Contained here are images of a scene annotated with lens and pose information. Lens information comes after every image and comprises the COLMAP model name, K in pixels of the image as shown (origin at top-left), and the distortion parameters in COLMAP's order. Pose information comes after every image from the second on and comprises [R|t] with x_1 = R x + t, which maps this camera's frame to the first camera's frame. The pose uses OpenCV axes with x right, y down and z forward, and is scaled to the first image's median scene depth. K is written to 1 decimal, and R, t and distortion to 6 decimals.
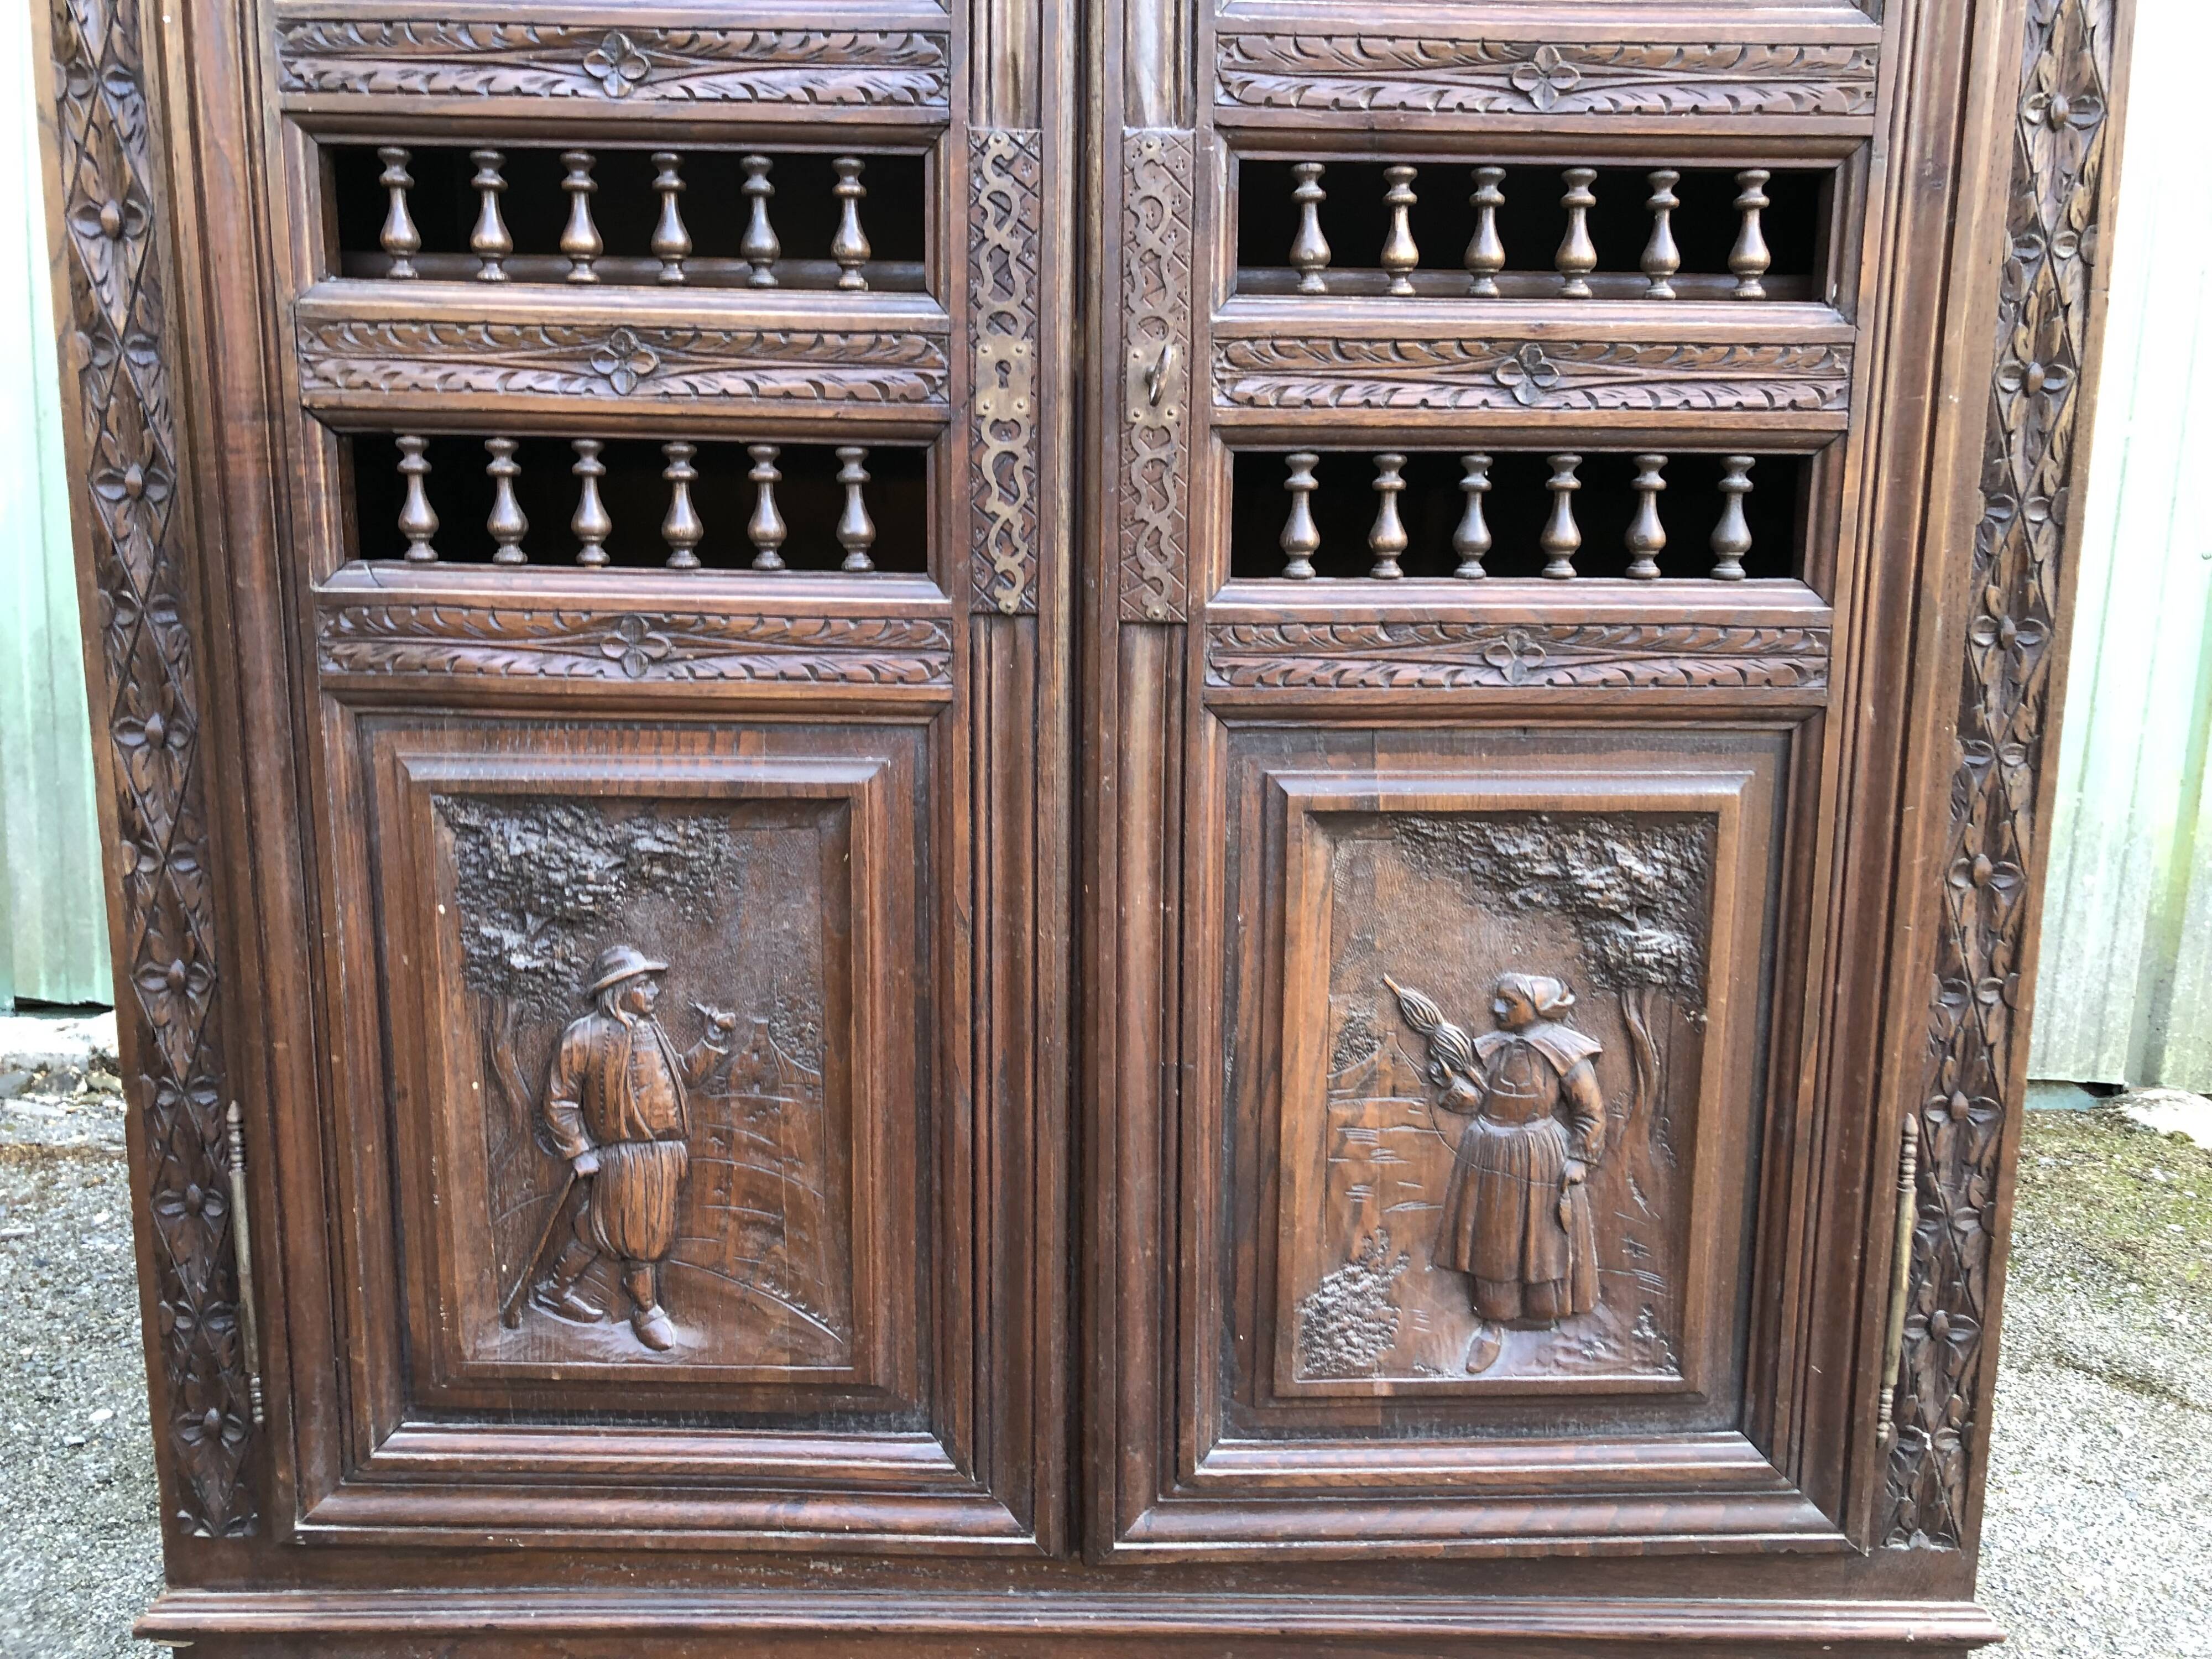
lens RADIAL K [[1823.8, 0, 1125.1], [0, 1823.8, 810.8], [0, 0, 1]] dist [0.021154, -0.017928]
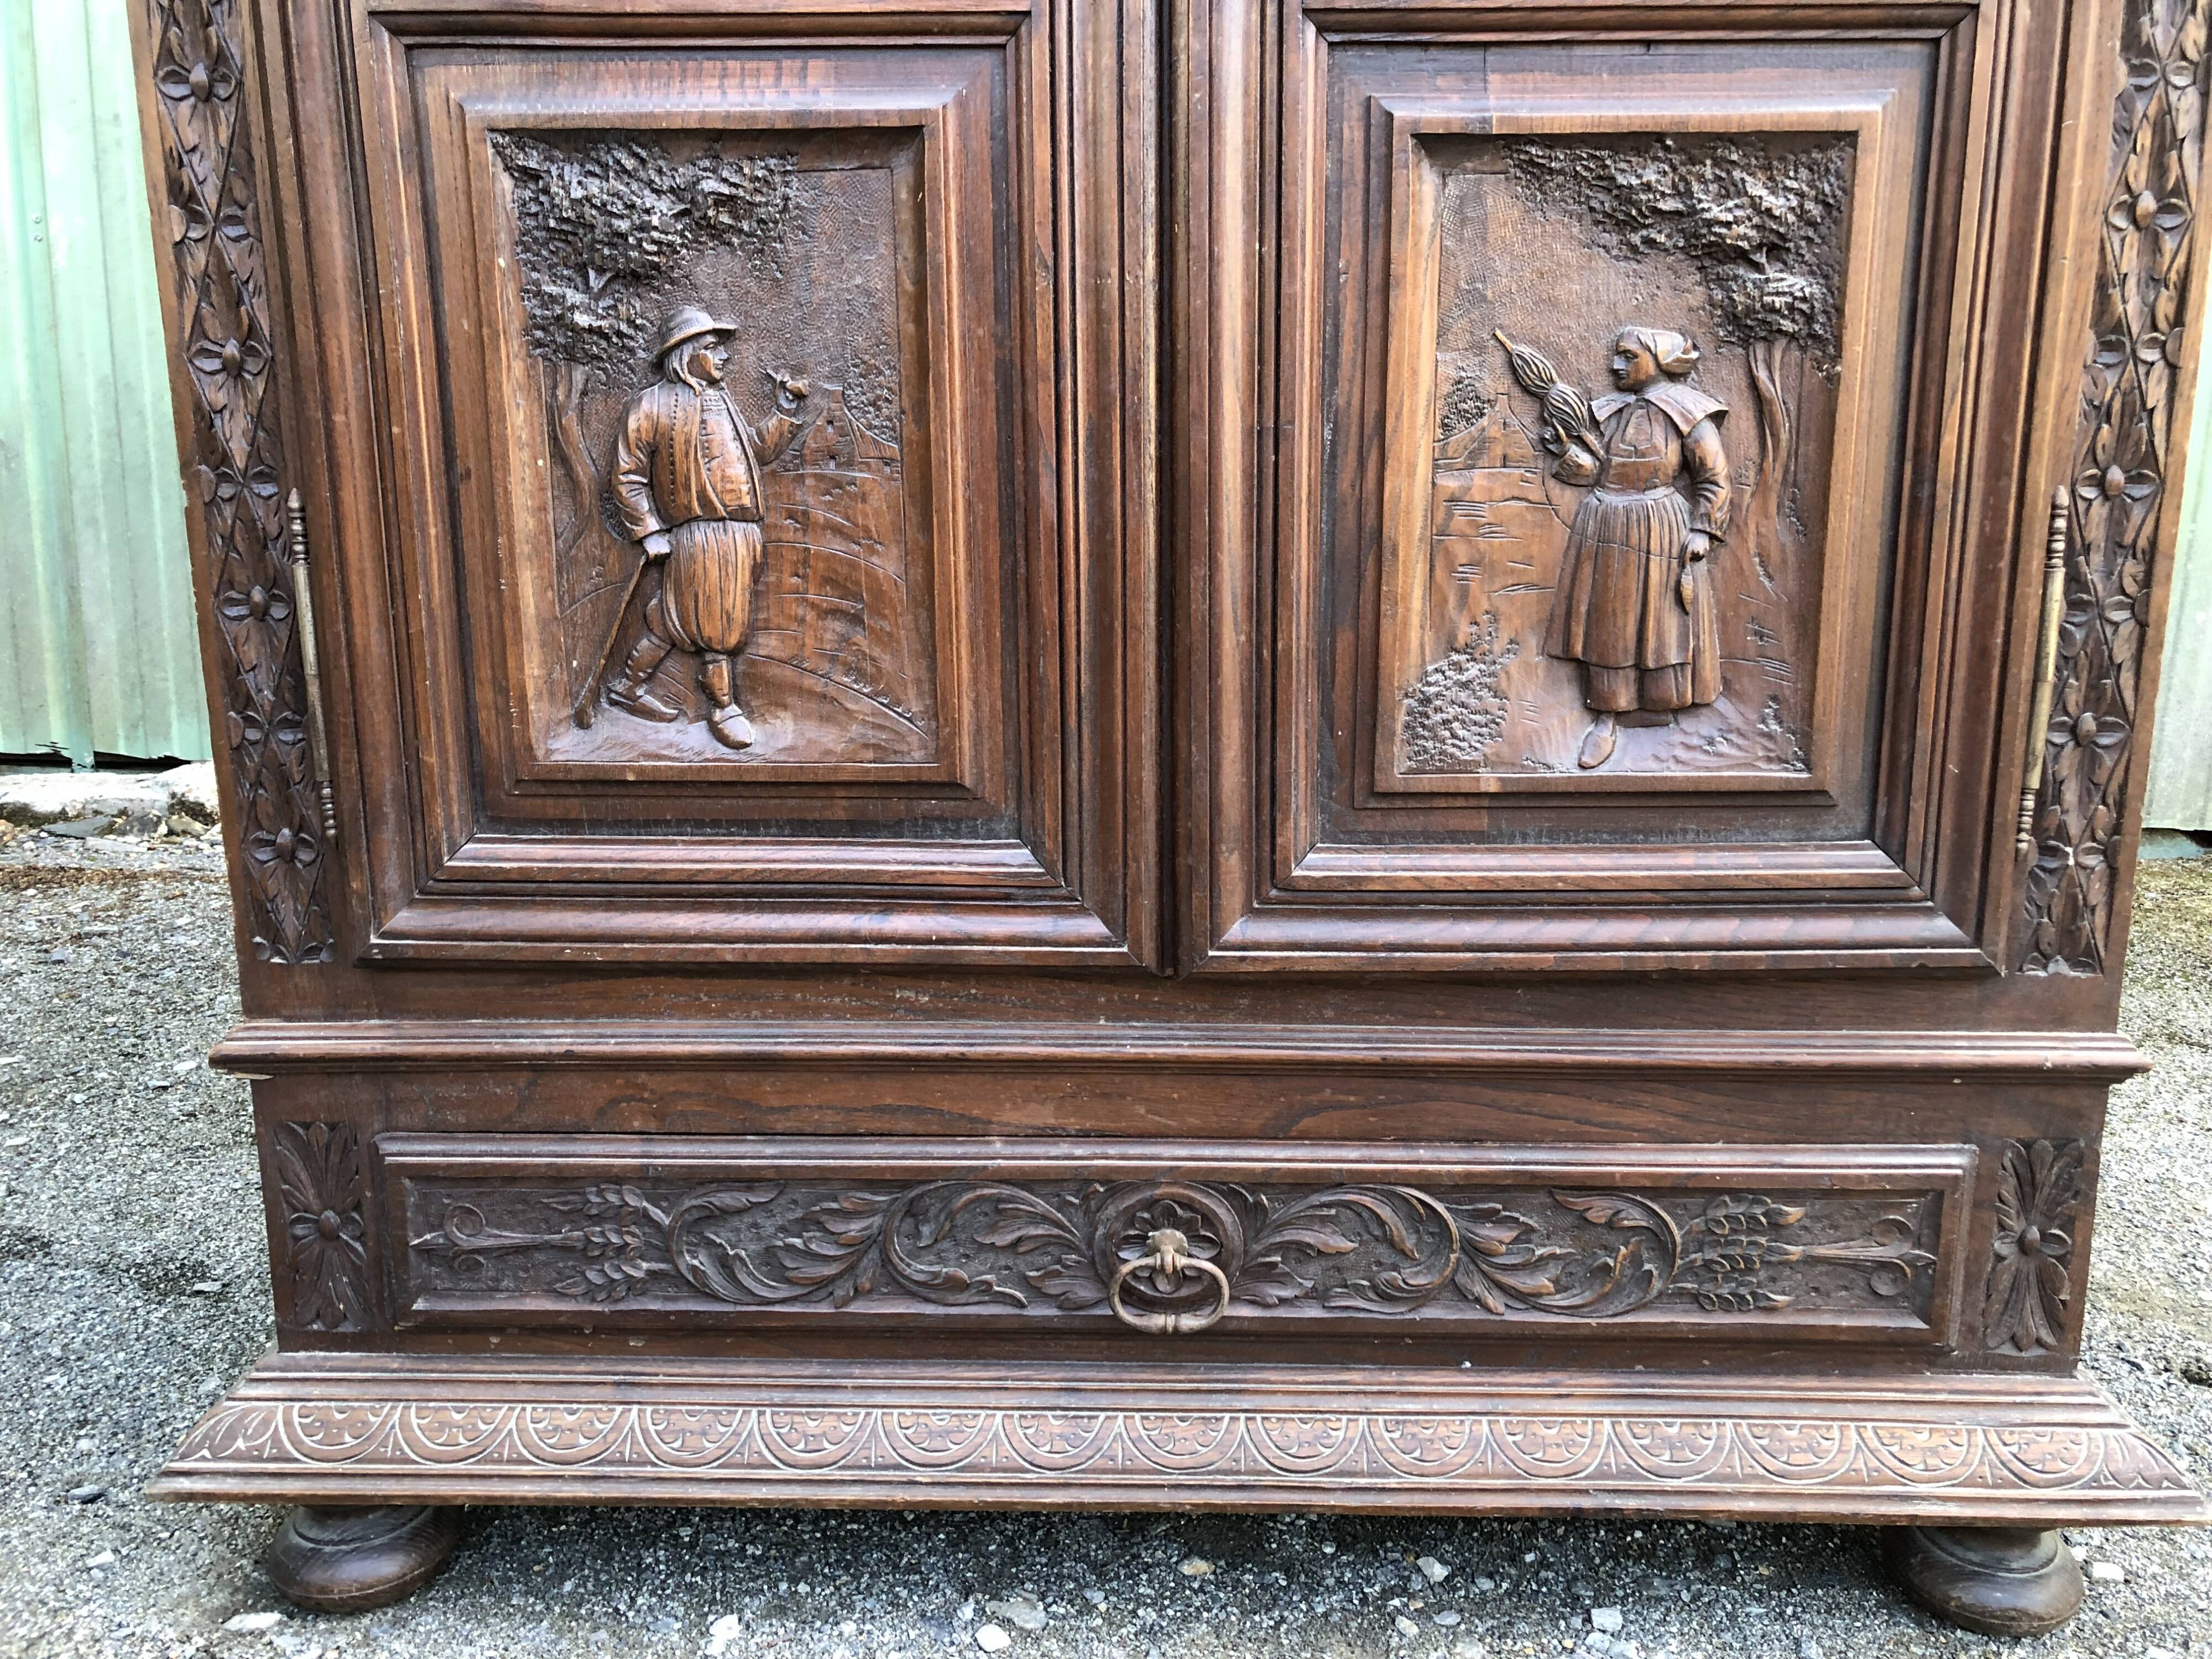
lens RADIAL K [[1823.8, 0, 1127.0], [0, 1823.8, 816.8], [0, 0, 1]] dist [0.021154, -0.017928]
pose [[0.999369, -0.006882, -0.034842, -0.015678], [0.008280, 0.999159, 0.040149, 0.301097], [0.034537, -0.040412, 0.998586, 0.045016]]
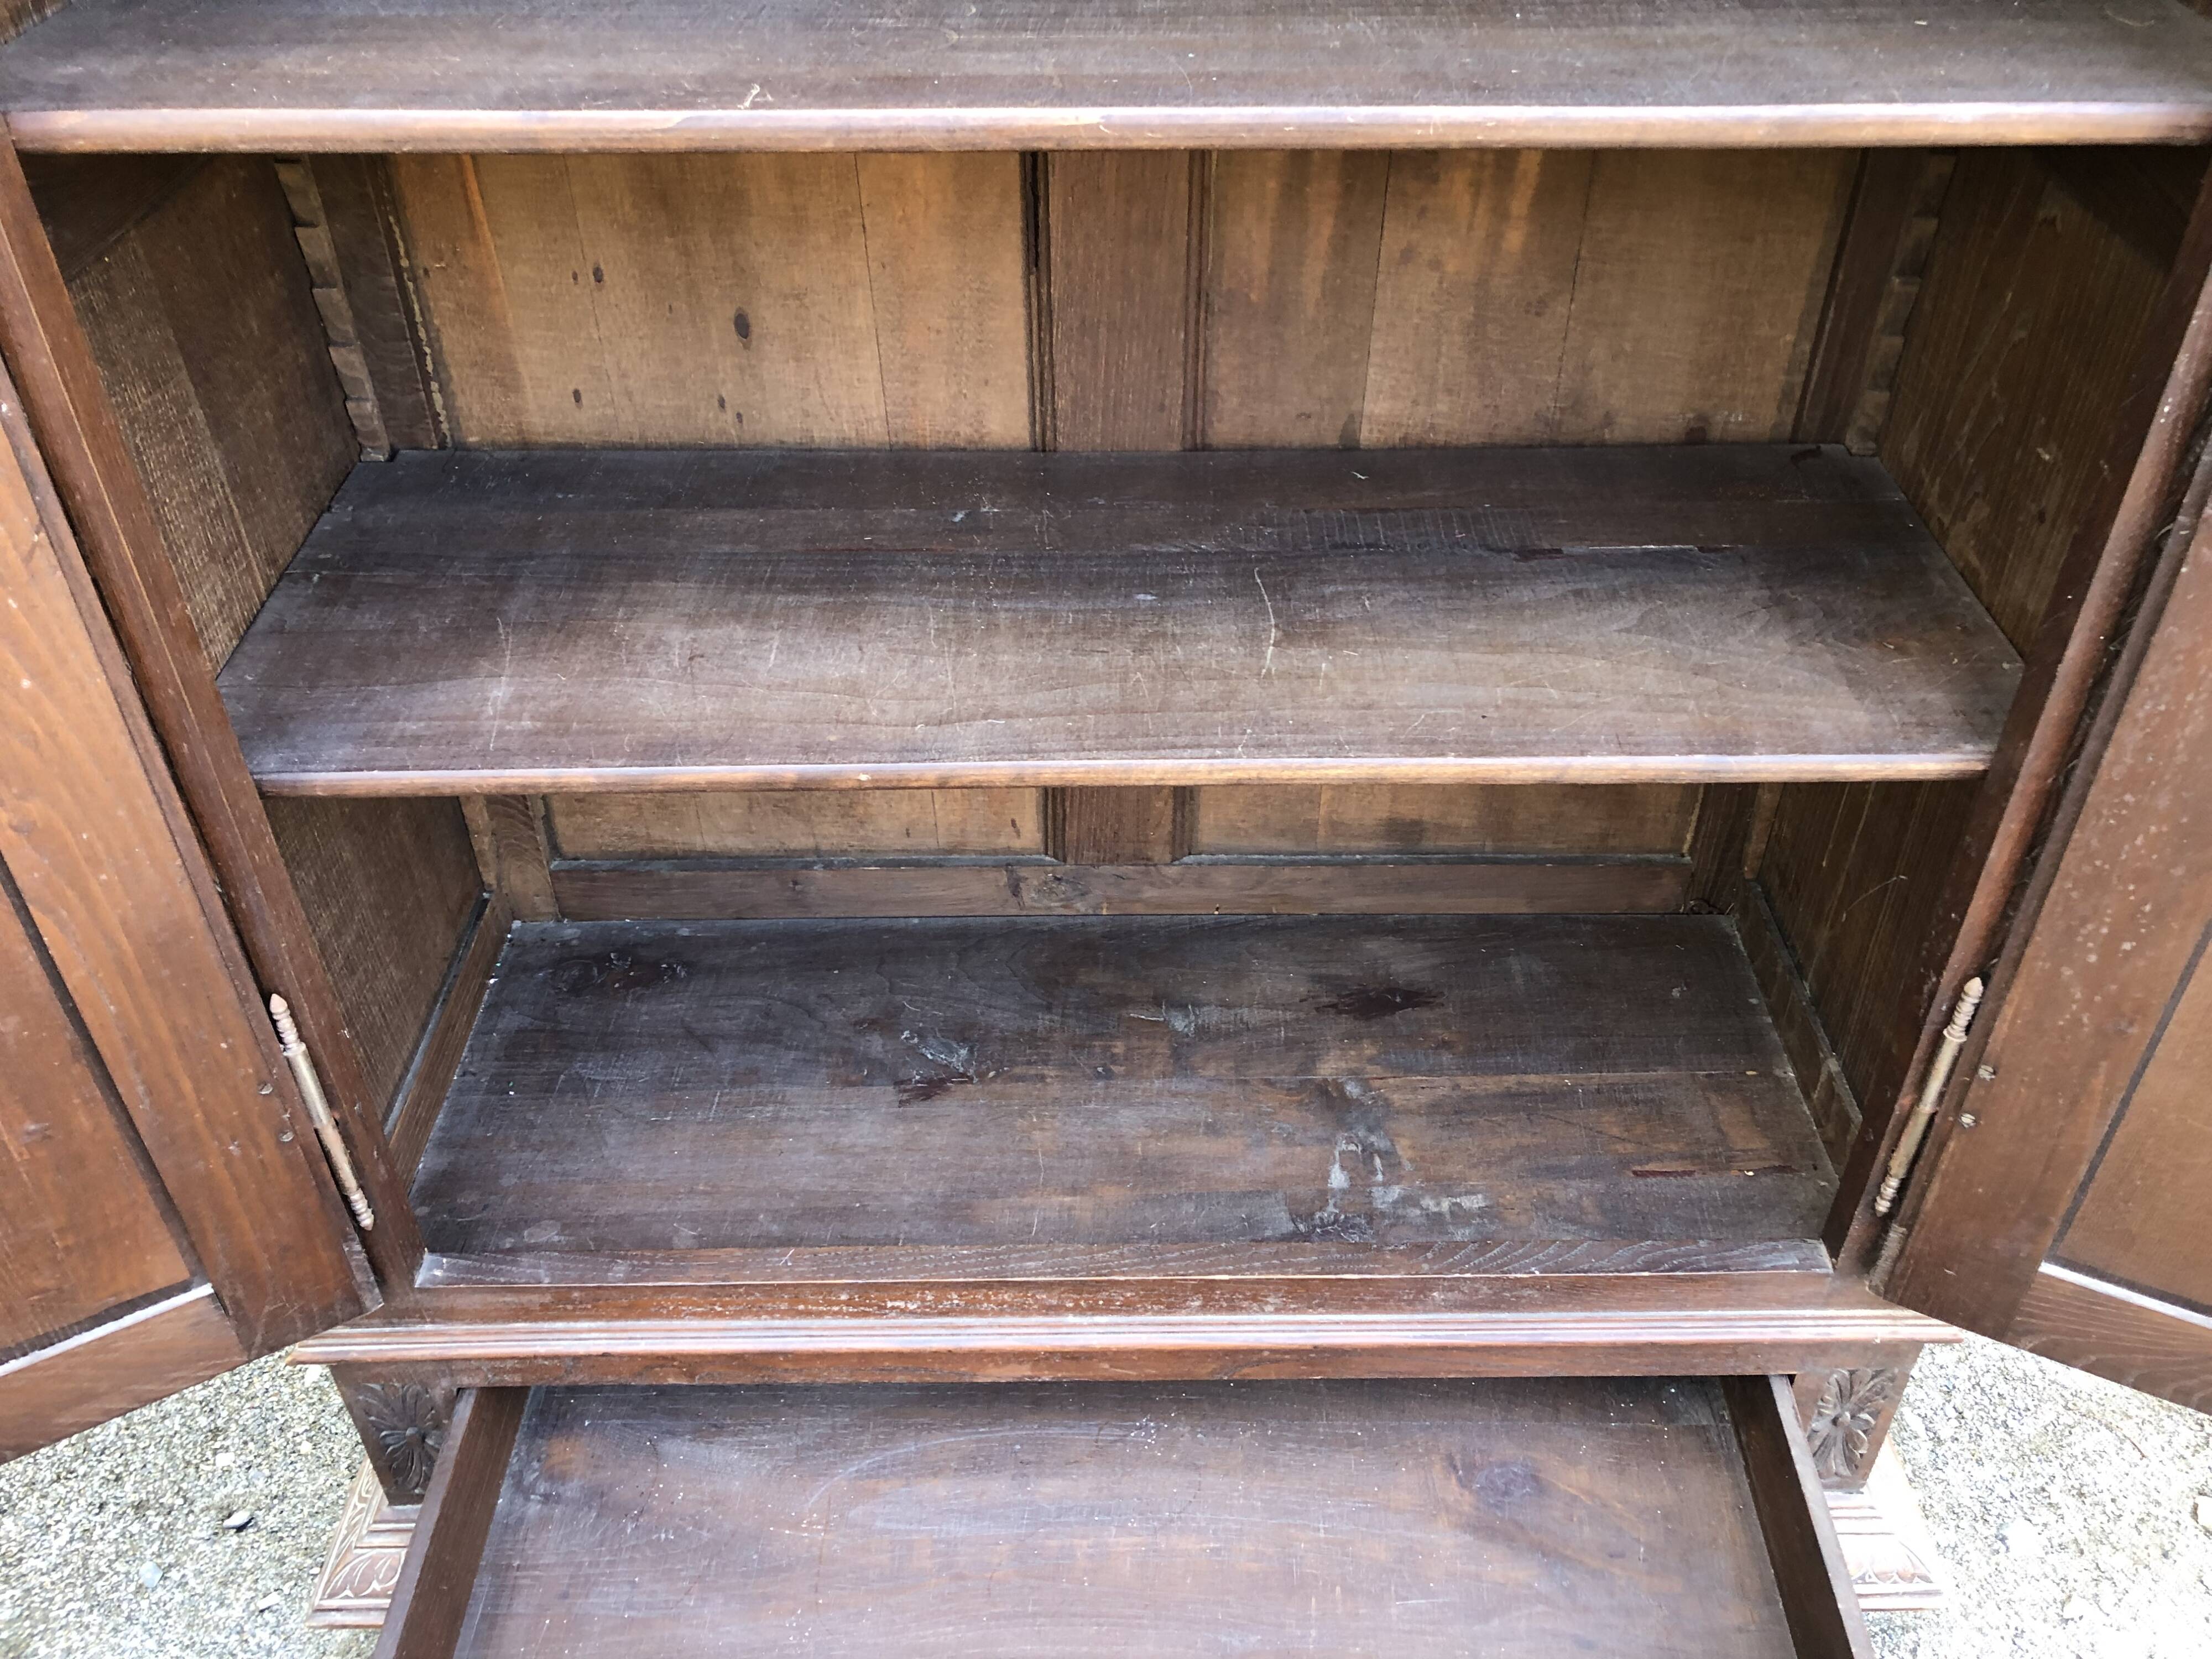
lens RADIAL K [[1823.8, 0, 1124.1], [0, 1823.8, 799.7], [0, 0, 1]] dist [0.021154, -0.017928]
pose [[0.999879, -0.013725, -0.007318, -0.018859], [0.015553, 0.889241, 0.457175, -0.384567], [0.000232, -0.457233, 0.889347, 0.169295]]
